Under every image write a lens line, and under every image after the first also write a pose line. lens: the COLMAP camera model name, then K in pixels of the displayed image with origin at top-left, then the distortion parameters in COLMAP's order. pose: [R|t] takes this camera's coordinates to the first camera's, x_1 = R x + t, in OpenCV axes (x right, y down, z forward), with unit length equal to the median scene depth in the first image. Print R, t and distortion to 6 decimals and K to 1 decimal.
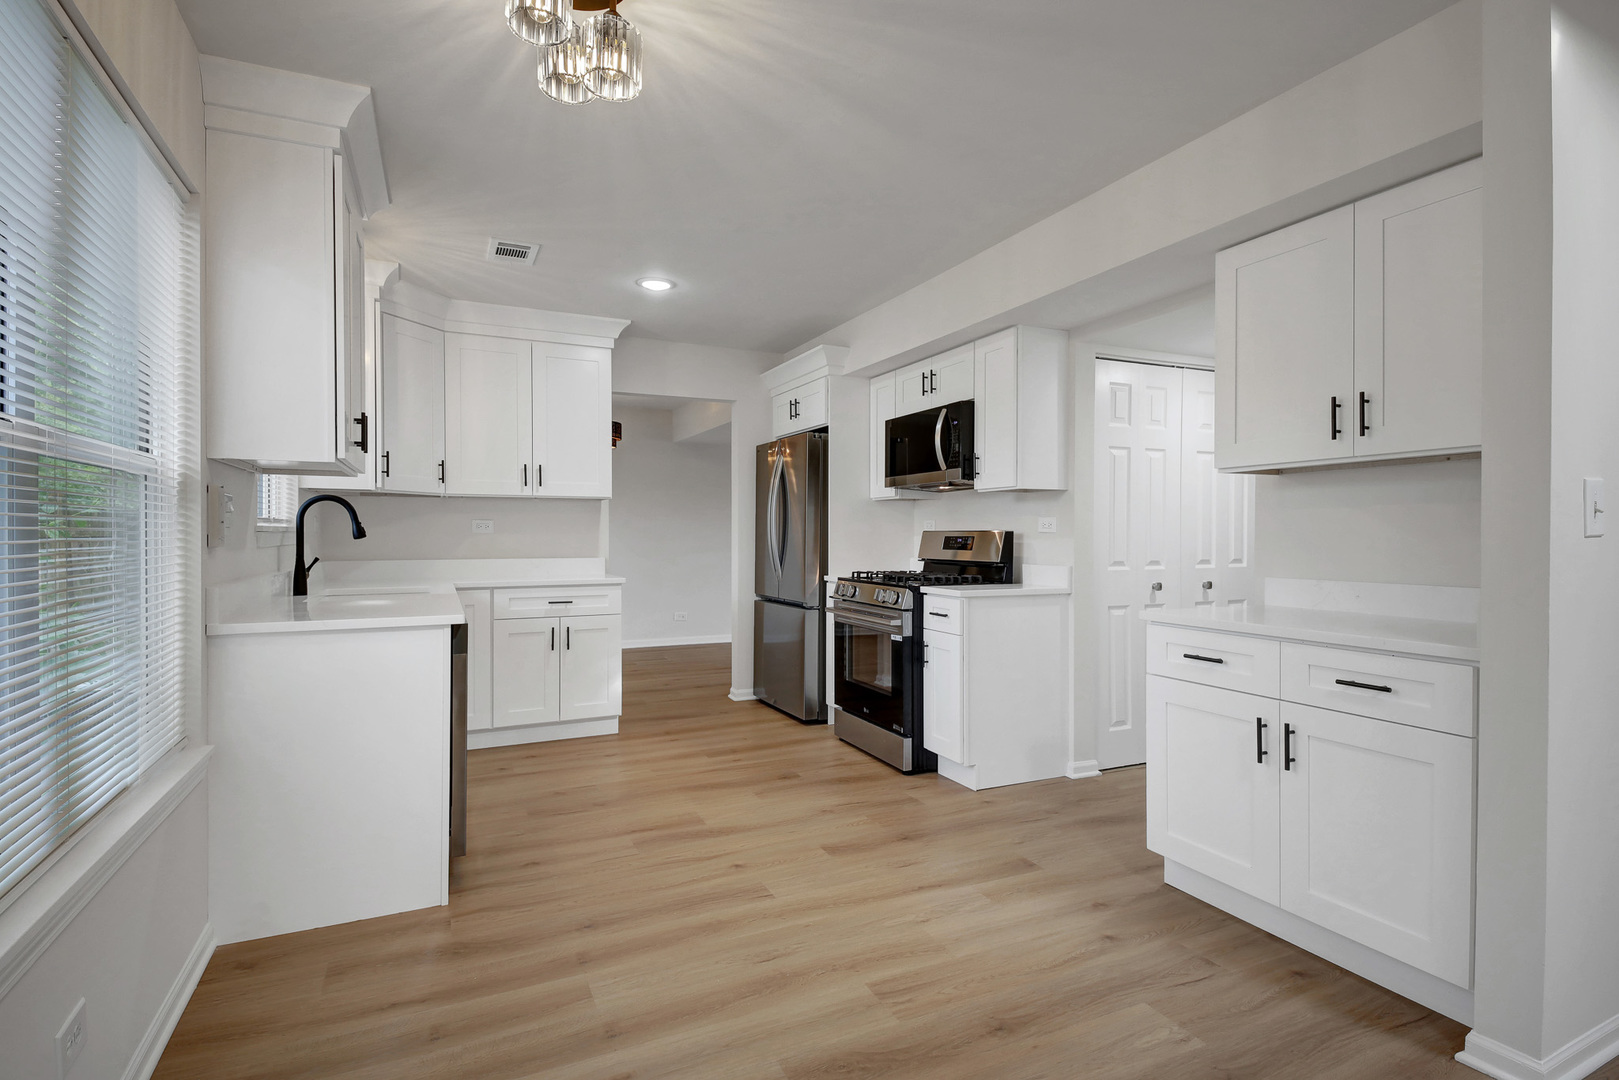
lens RADIAL K [[794.3, 0, 809.5], [0, 794.3, 540.0], [0, 0, 1]] dist [0.001046, -0.000448]
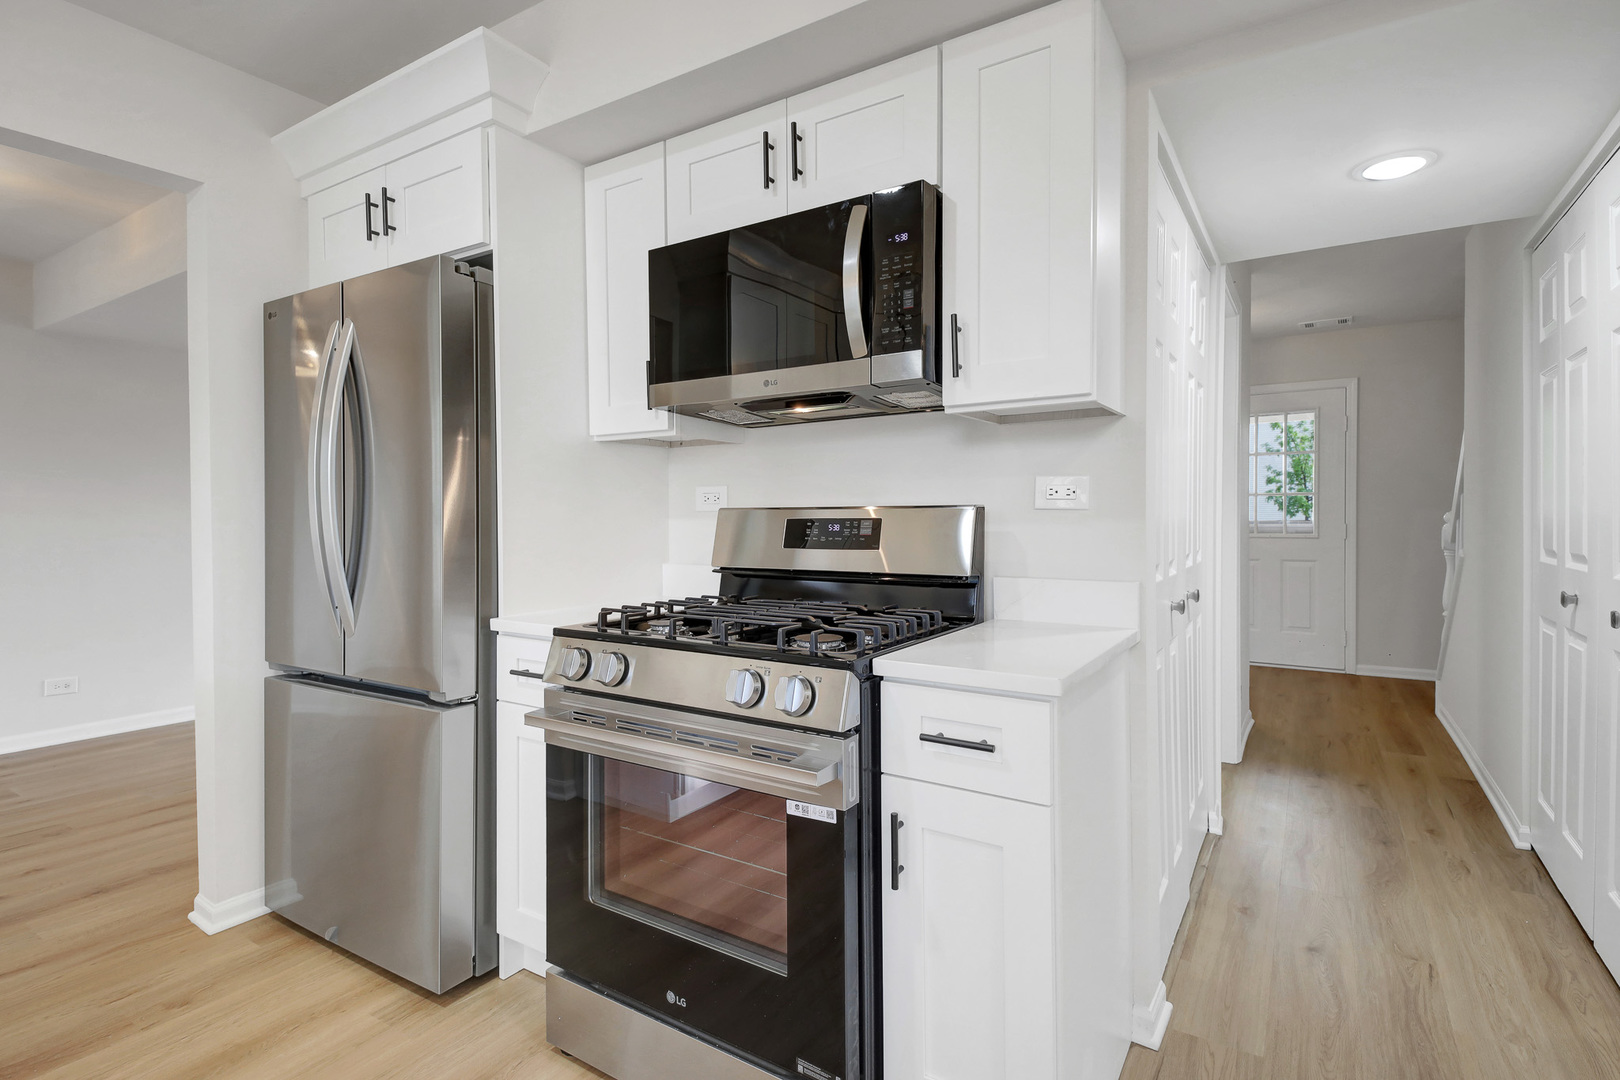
lens RADIAL K [[801.6, 0, 836.3], [0, 801.6, 528.7], [0, 0, 1]] dist [0.022538, -0.000916]
pose [[0.838597, -0.019152, 0.544415, -0.057911], [0.013588, 0.999806, 0.014243, -0.005364], [-0.544582, -0.004547, 0.838695, 0.572953]]
